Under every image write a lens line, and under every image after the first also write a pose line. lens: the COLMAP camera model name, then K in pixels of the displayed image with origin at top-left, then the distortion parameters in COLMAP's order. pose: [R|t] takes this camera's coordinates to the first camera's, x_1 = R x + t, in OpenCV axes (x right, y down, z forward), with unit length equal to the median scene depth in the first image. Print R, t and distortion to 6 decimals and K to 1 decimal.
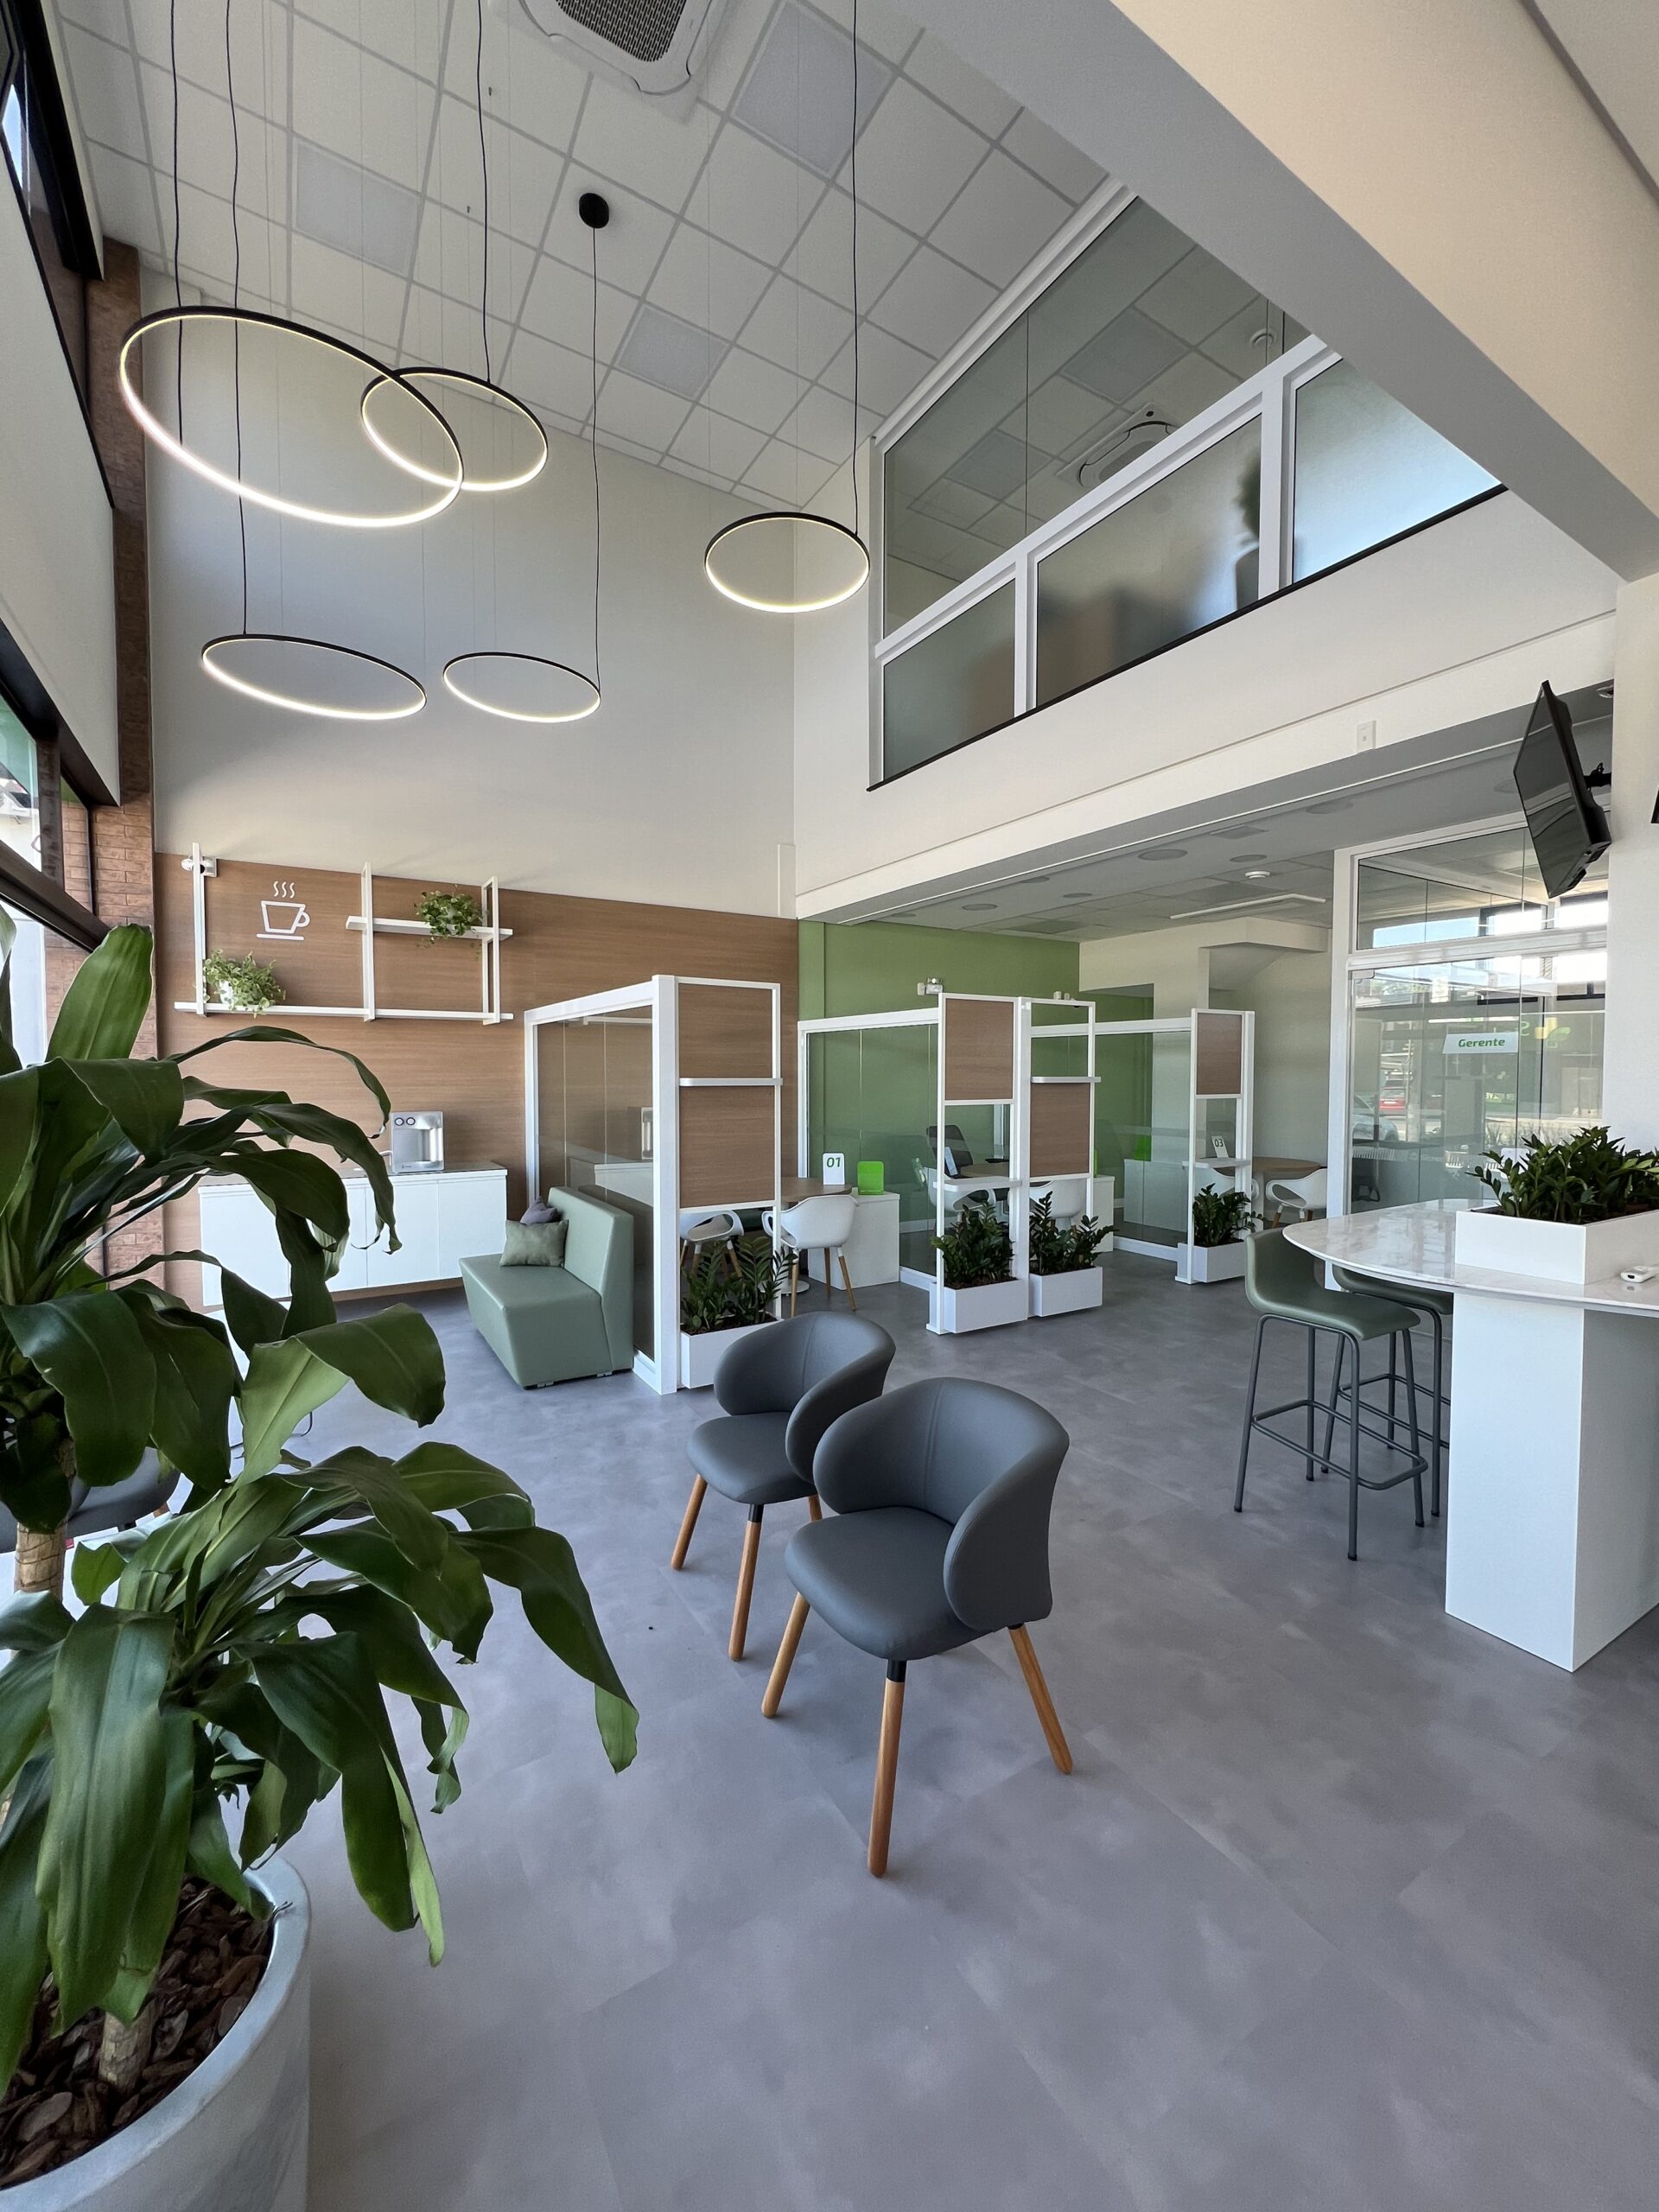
lens RADIAL K [[887.9, 0, 829.5], [0, 887.9, 1106.0], [0, 0, 1]] dist [0.009975, 0.000063]
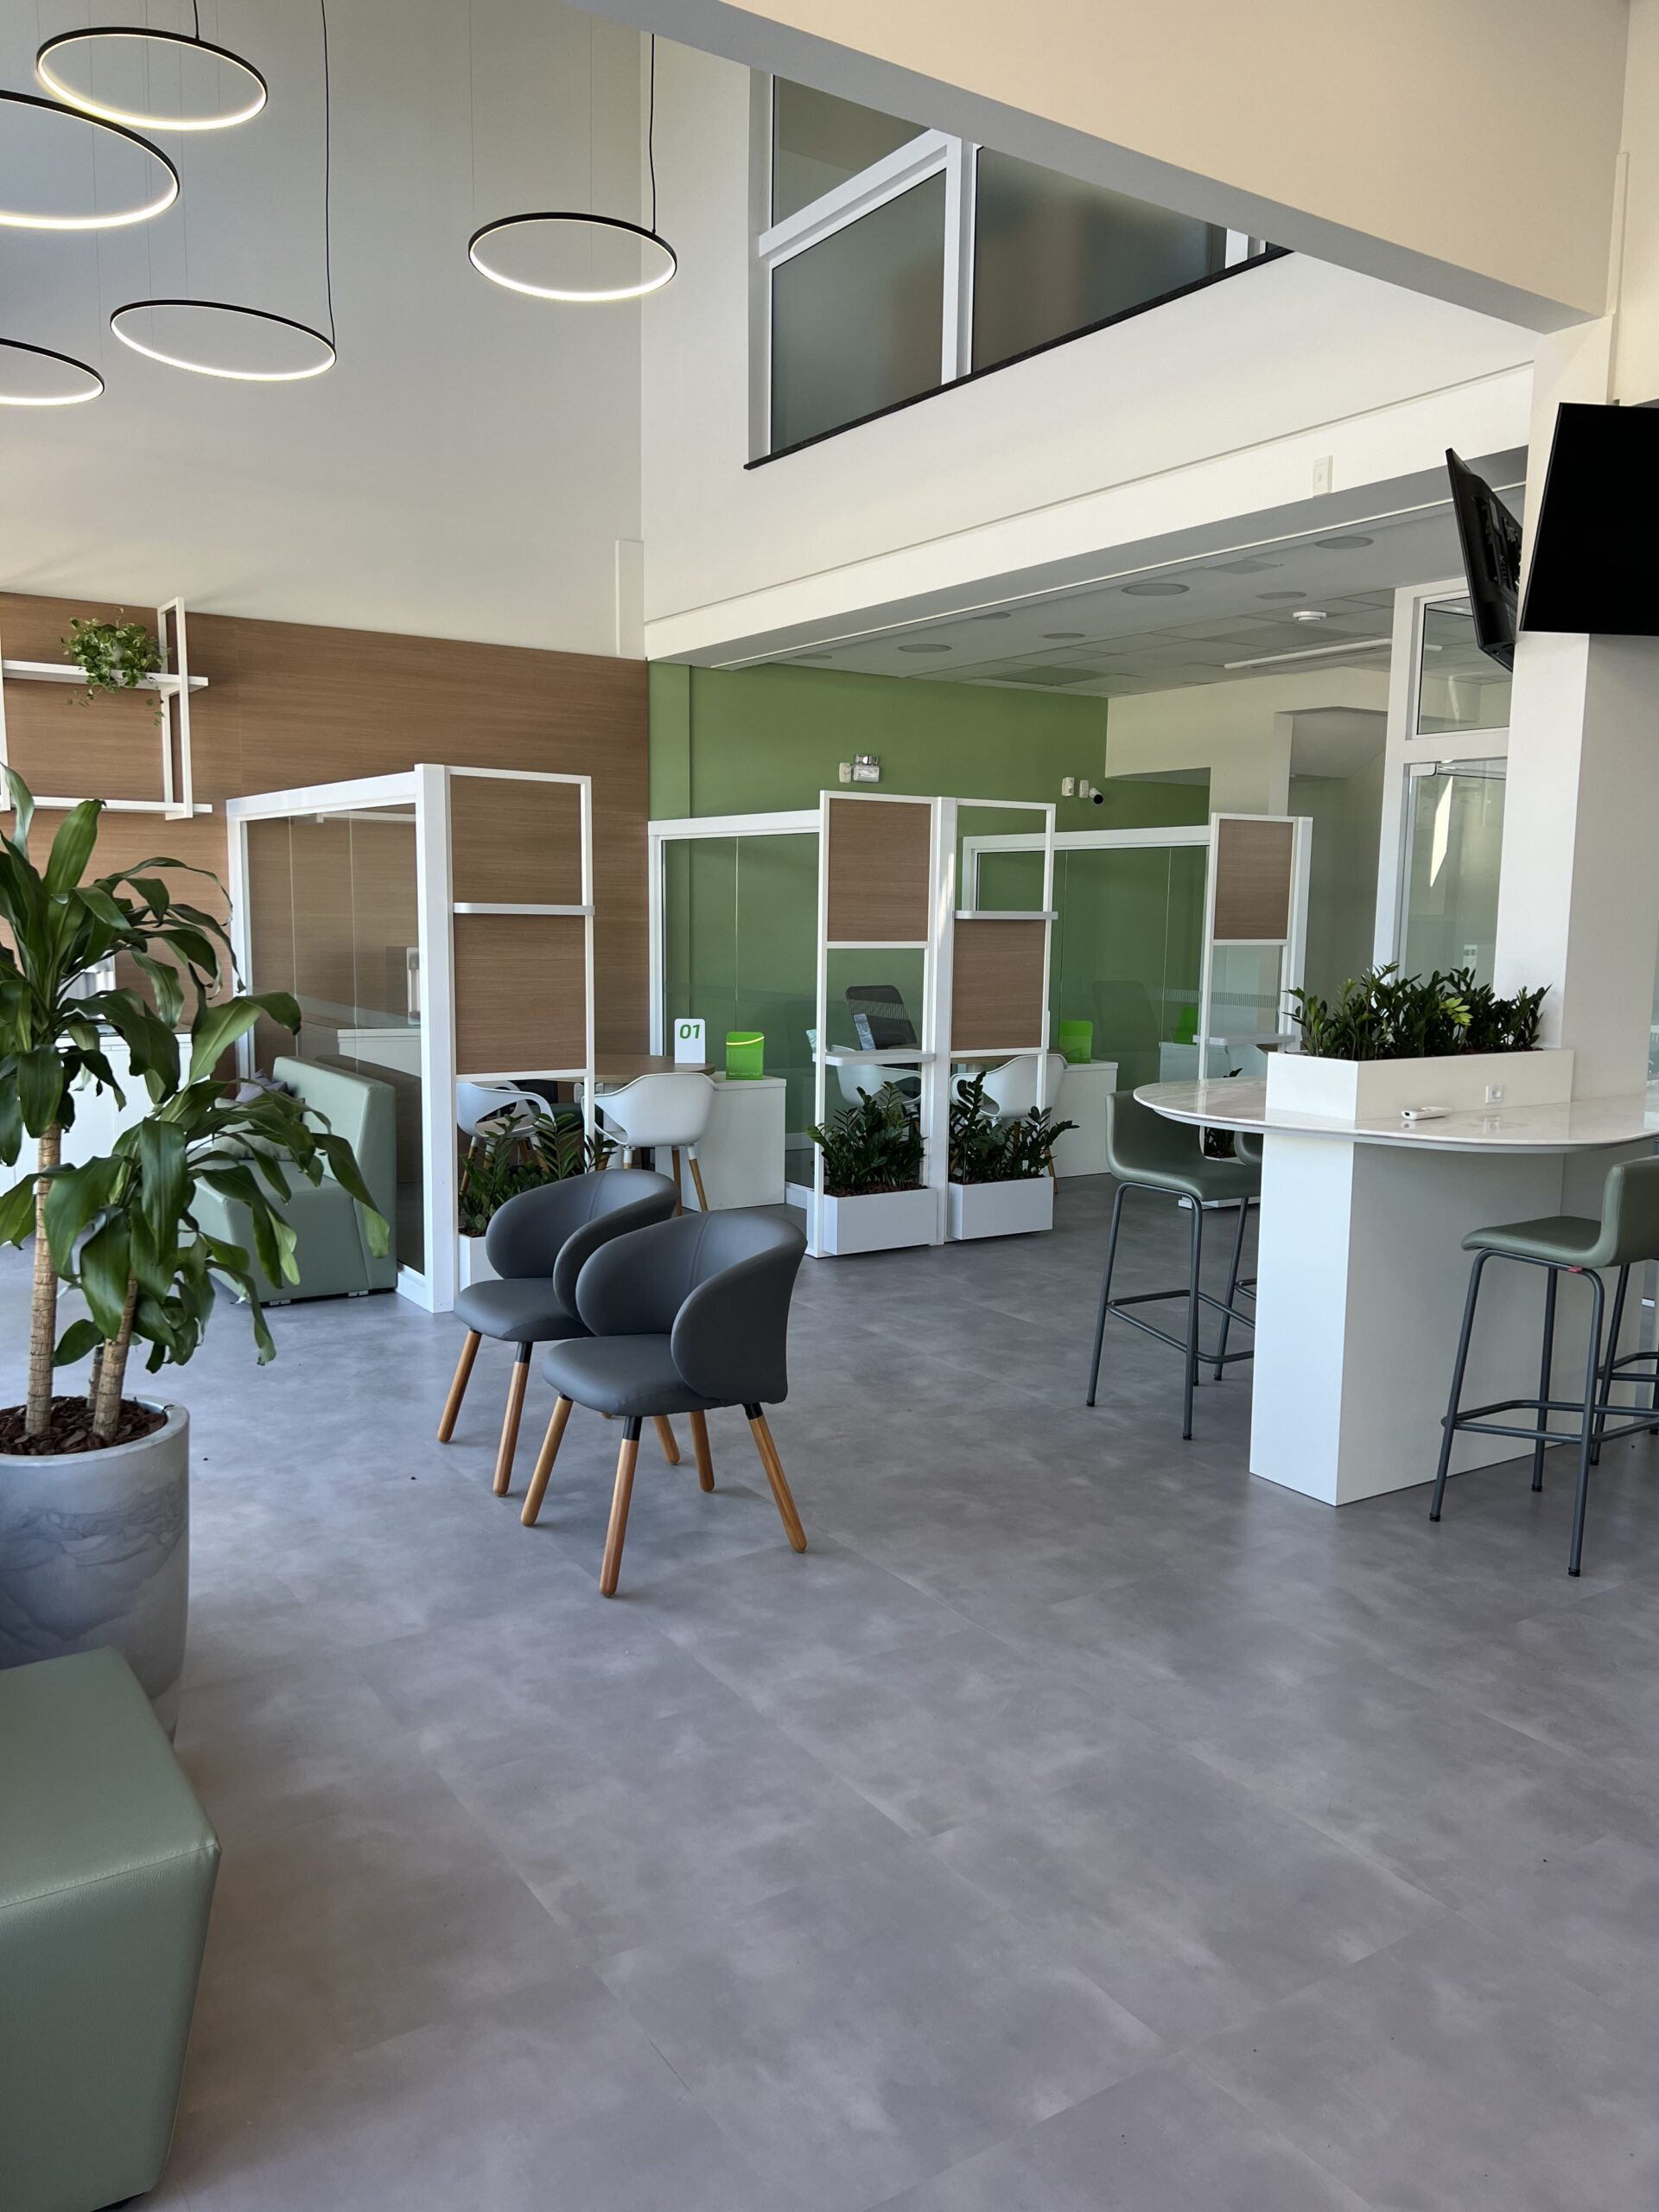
lens RADIAL K [[1650.7, 0, 835.3], [0, 1650.7, 1122.9], [0, 0, 1]] dist [0.075913, -0.098022]
pose [[0.999254, 0.008512, 0.037659, 0.082007], [-0.011976, 0.995620, 0.092721, 0.015925], [-0.036705, -0.093103, 0.994980, -0.342285]]
